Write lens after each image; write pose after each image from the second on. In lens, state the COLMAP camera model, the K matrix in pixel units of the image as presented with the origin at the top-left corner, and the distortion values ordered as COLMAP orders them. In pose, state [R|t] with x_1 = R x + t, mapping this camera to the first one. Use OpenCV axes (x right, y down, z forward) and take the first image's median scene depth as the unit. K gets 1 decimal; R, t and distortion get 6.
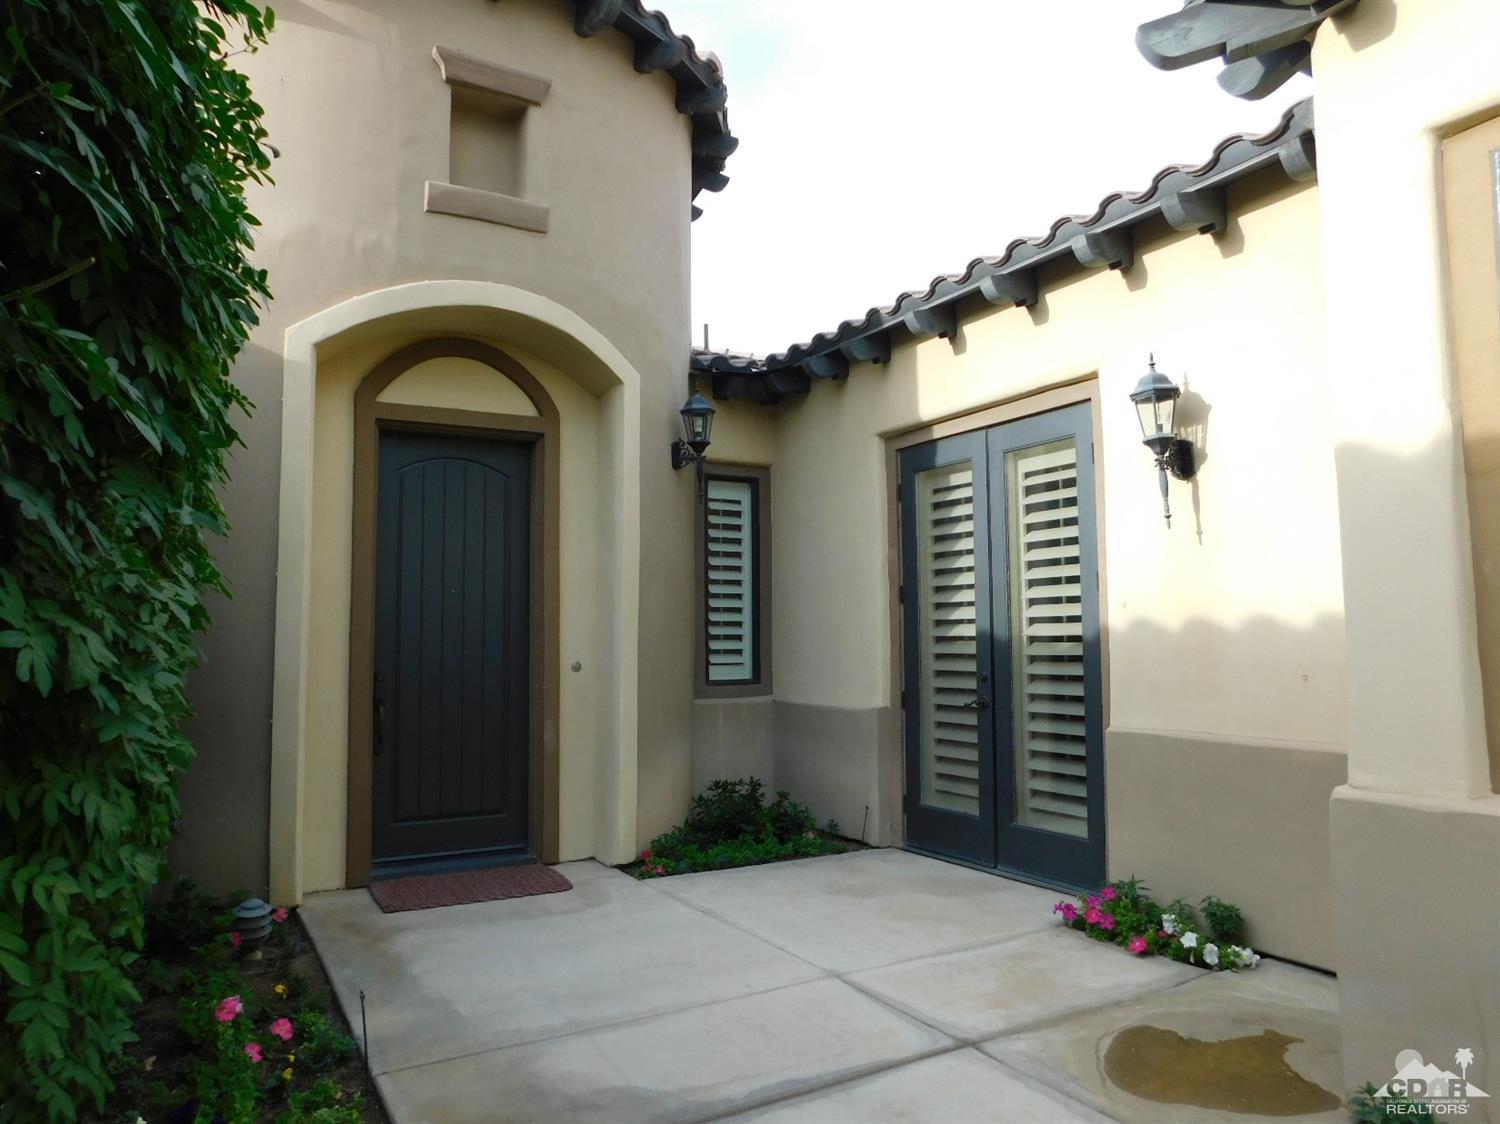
lens RADIAL K [[994.4, 0, 763.7], [0, 994.4, 555.5], [0, 0, 1]] dist [-0.058280, 0.040283]
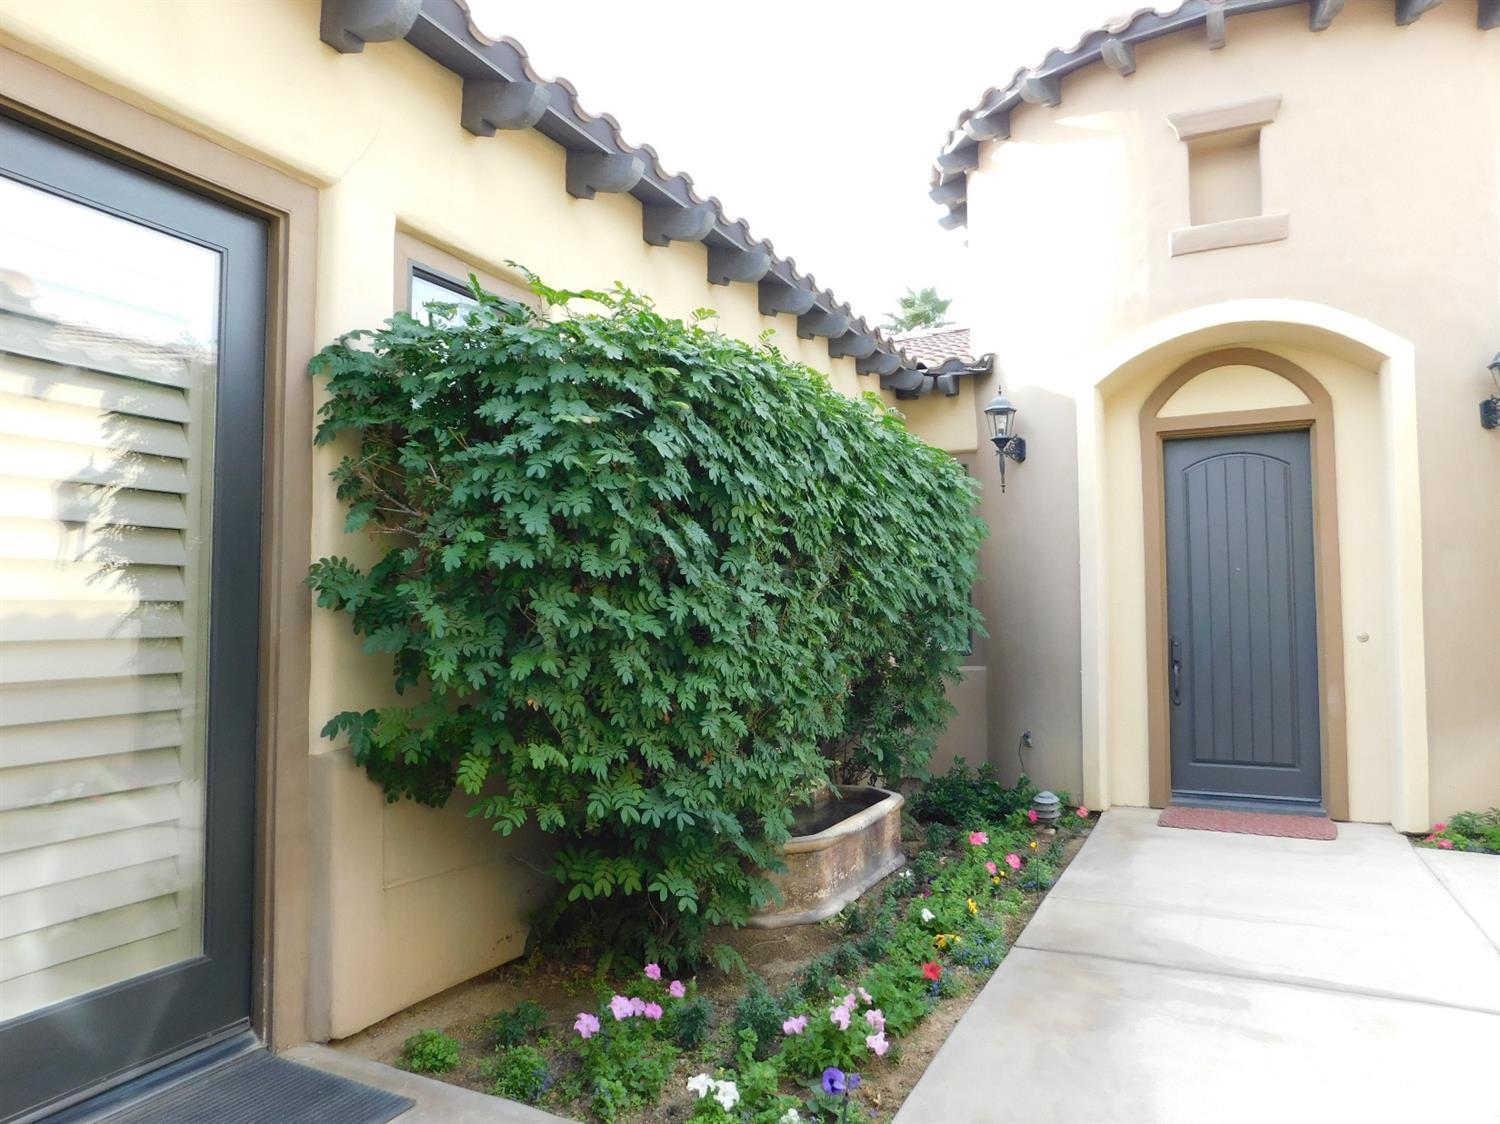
lens RADIAL K [[994.4, 0, 747.0], [0, 994.4, 551.1], [0, 0, 1]] dist [-0.058280, 0.040283]
pose [[0.550887, -0.046863, -0.833263, 0.348614], [0.066767, 0.997697, -0.011969, -0.010007], [0.831905, -0.049040, 0.552747, -0.113525]]
